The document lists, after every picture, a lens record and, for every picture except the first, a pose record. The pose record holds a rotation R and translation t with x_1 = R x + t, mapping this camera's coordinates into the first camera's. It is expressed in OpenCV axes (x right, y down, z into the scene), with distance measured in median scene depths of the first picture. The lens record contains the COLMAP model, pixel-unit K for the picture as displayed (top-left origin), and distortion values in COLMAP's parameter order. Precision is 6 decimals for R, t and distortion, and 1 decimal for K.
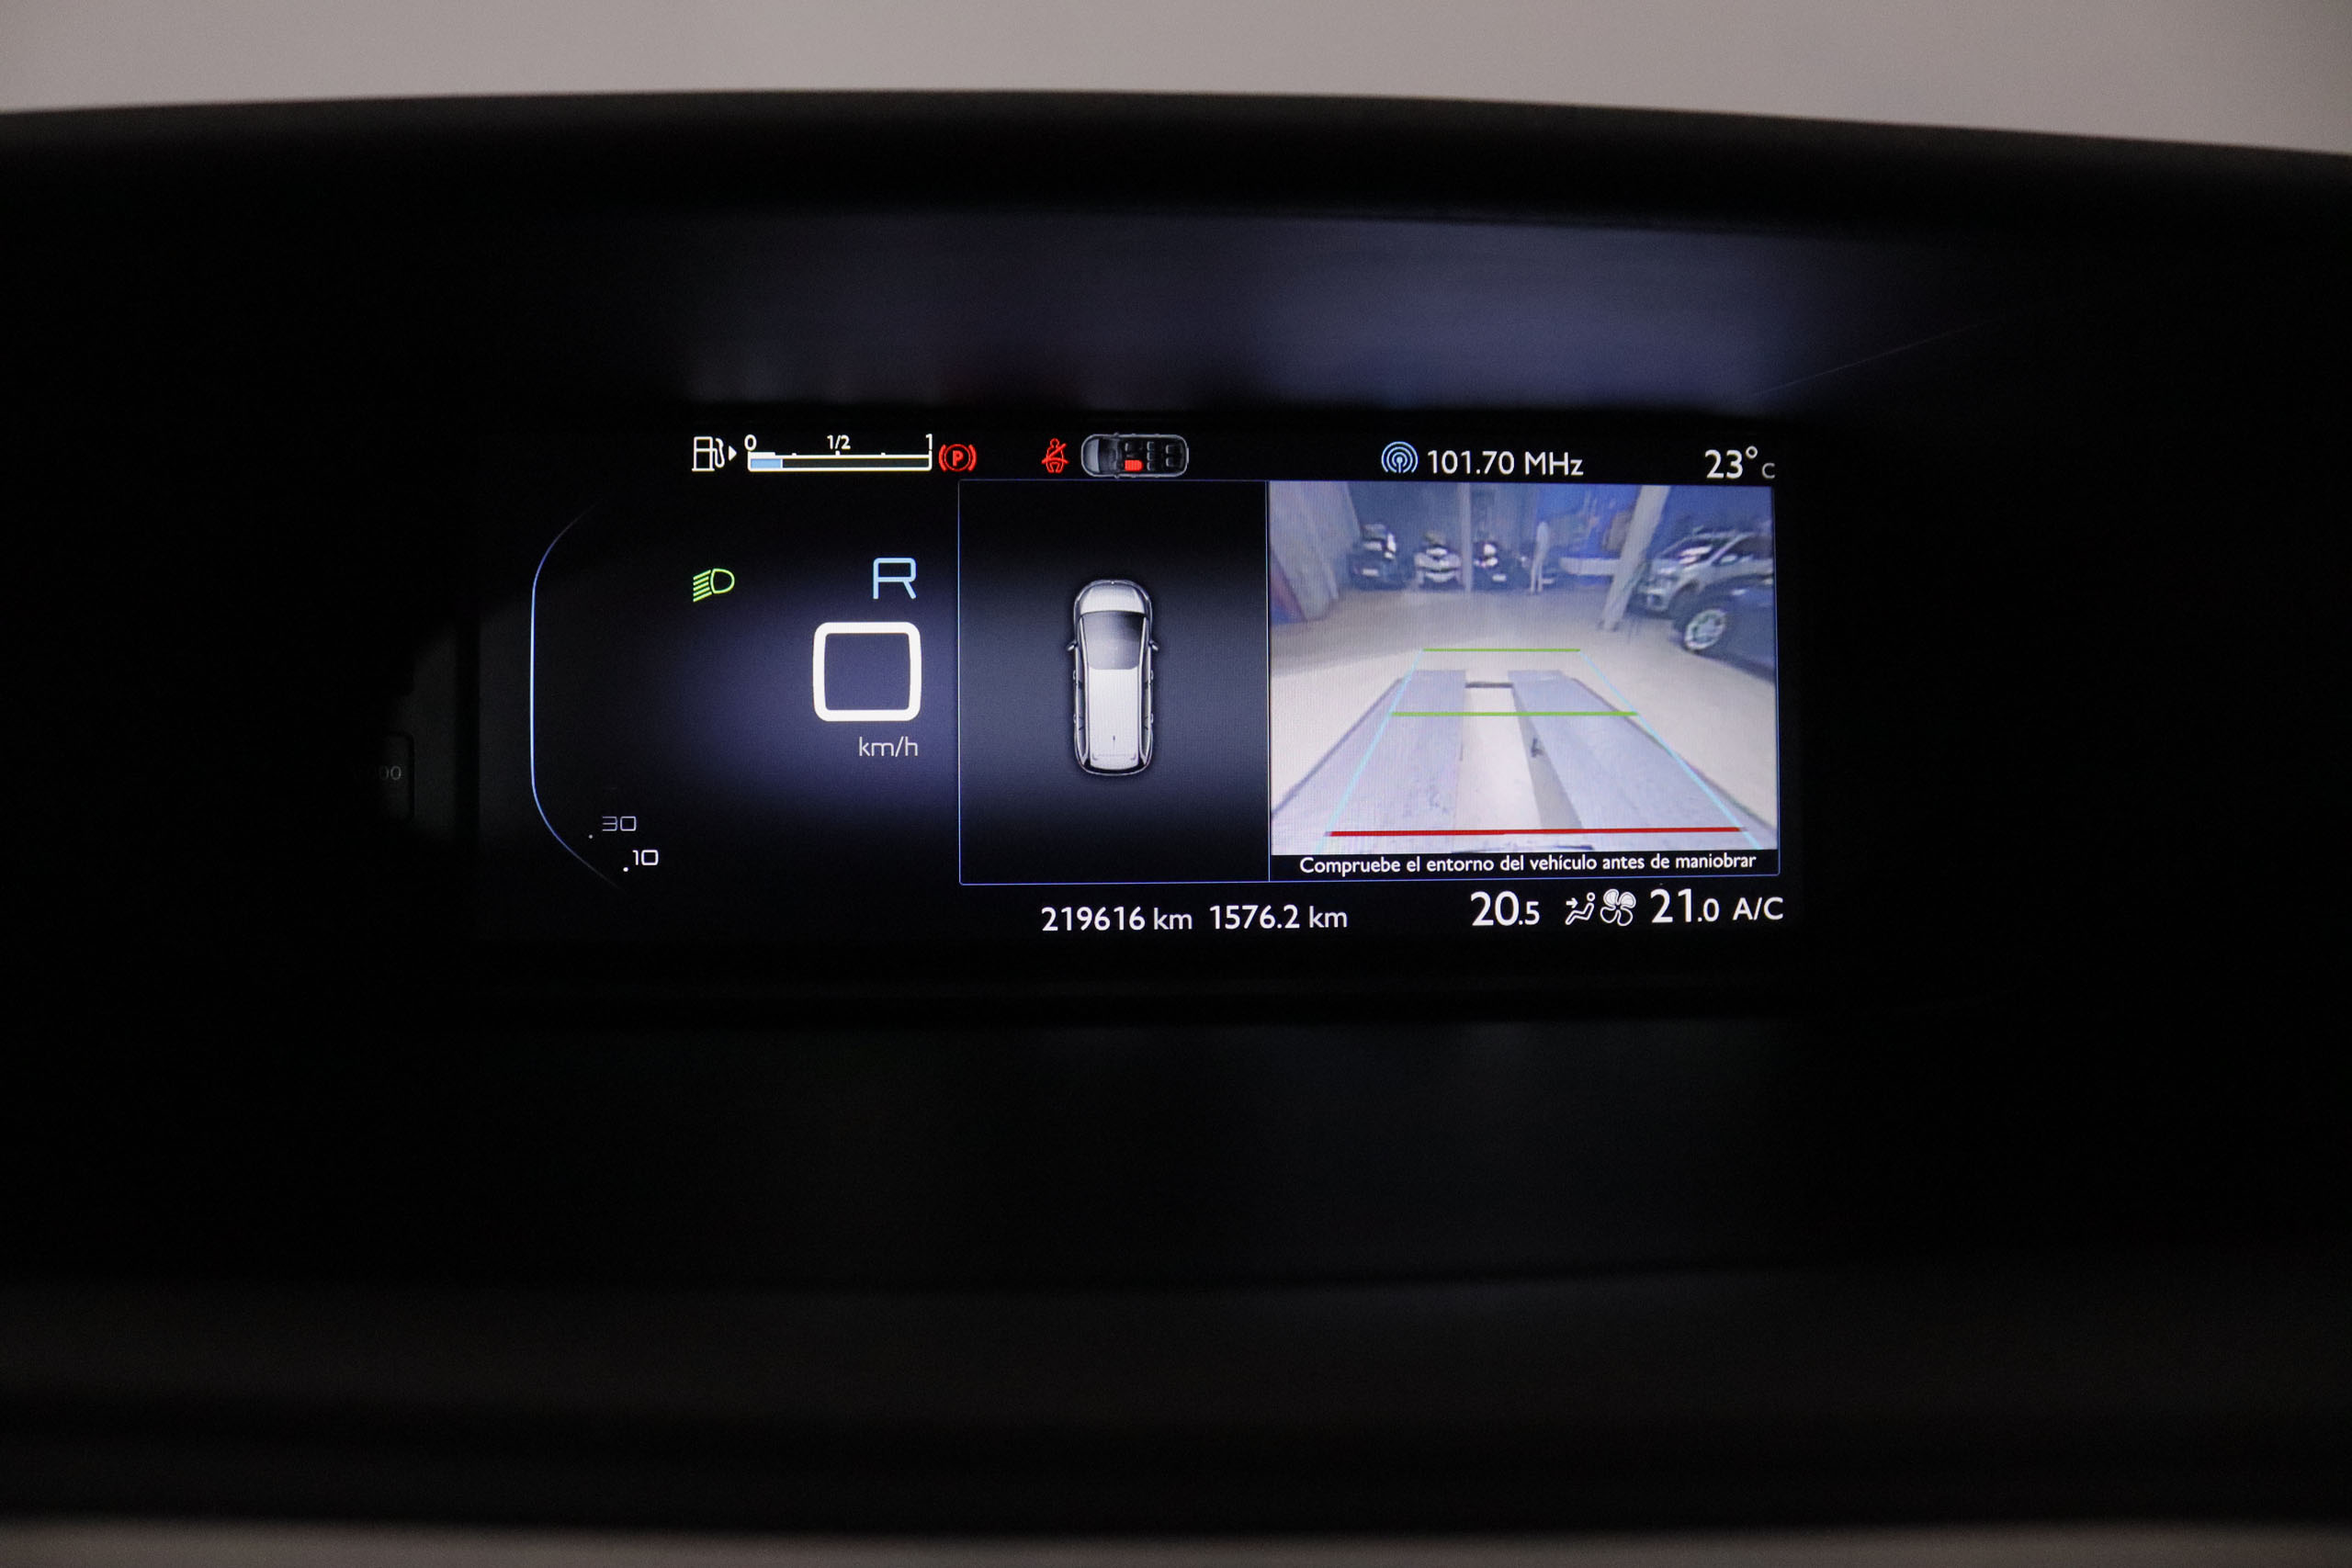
lens RADIAL K [[1927.0, 0, 1172.2], [0, 1927.0, 791.2], [0, 0, 1]] dist [-0.172109, 0.127393]
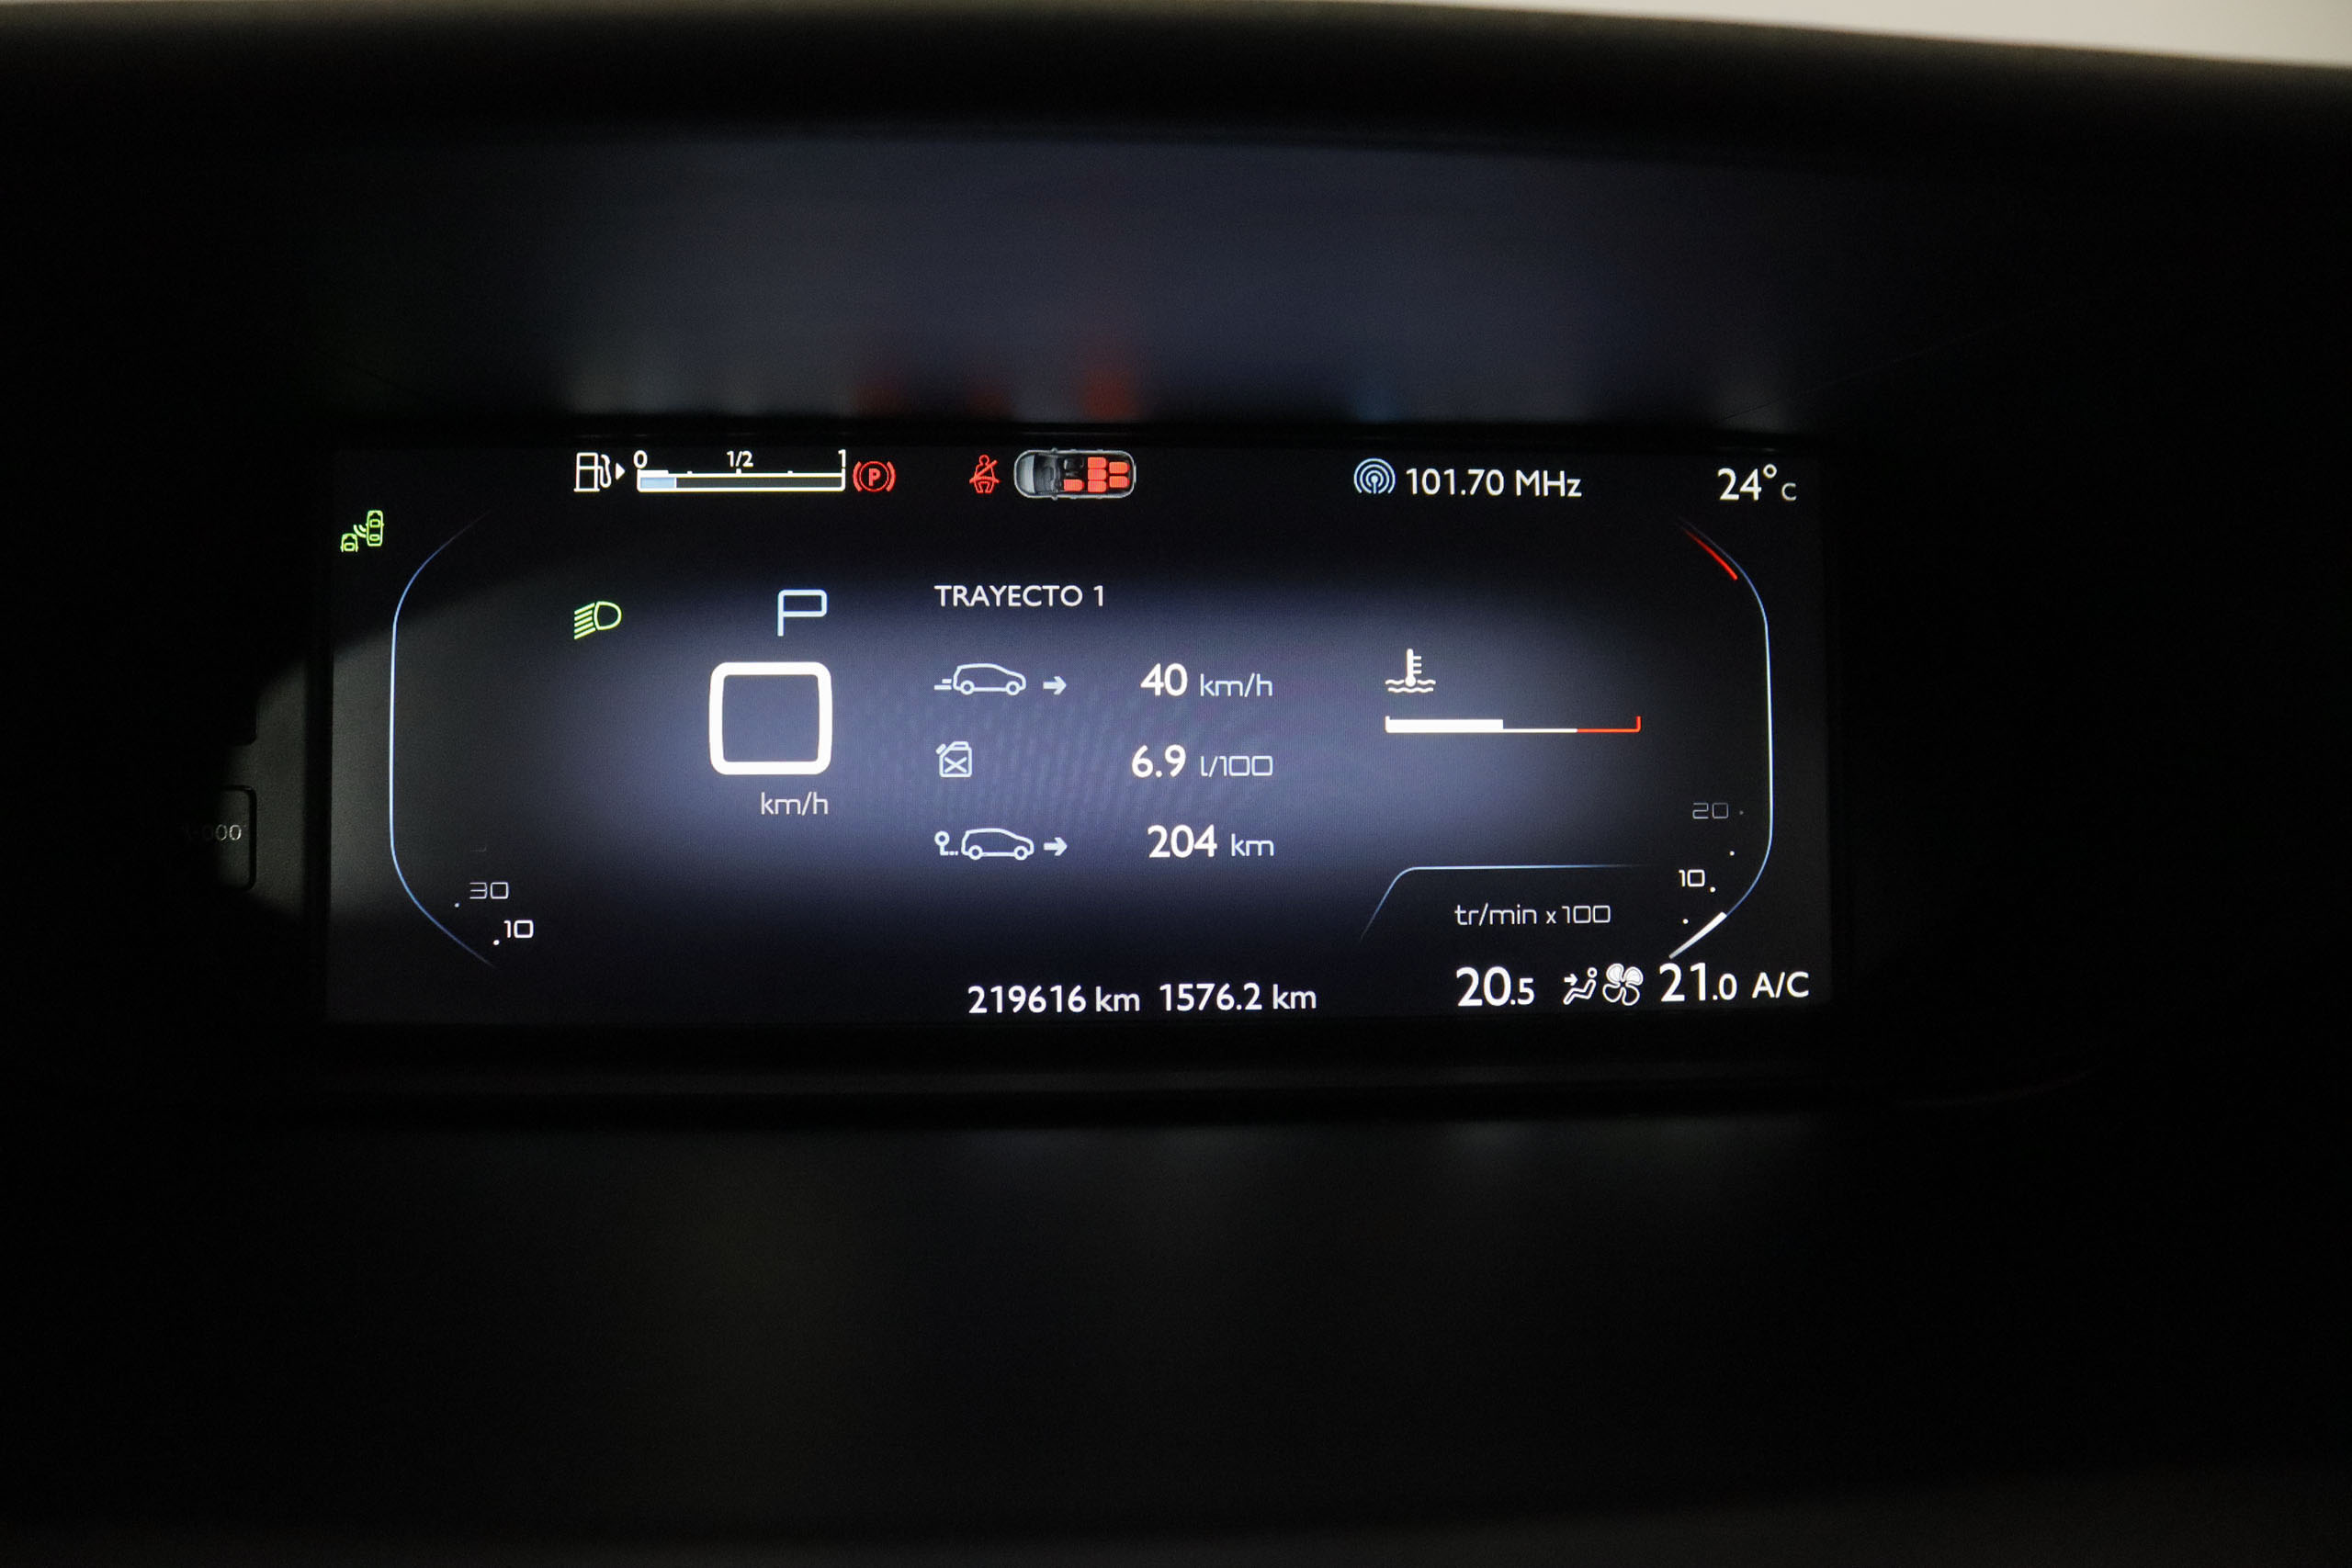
lens RADIAL K [[1927.0, 0, 1172.4], [0, 1927.0, 787.7], [0, 0, 1]] dist [-0.172109, 0.127393]
pose [[0.999961, -0.000338, 0.008873, 0.017609], [0.000553, 0.999707, -0.024195, -0.009095], [-0.008862, 0.024199, 0.999668, 0.119860]]
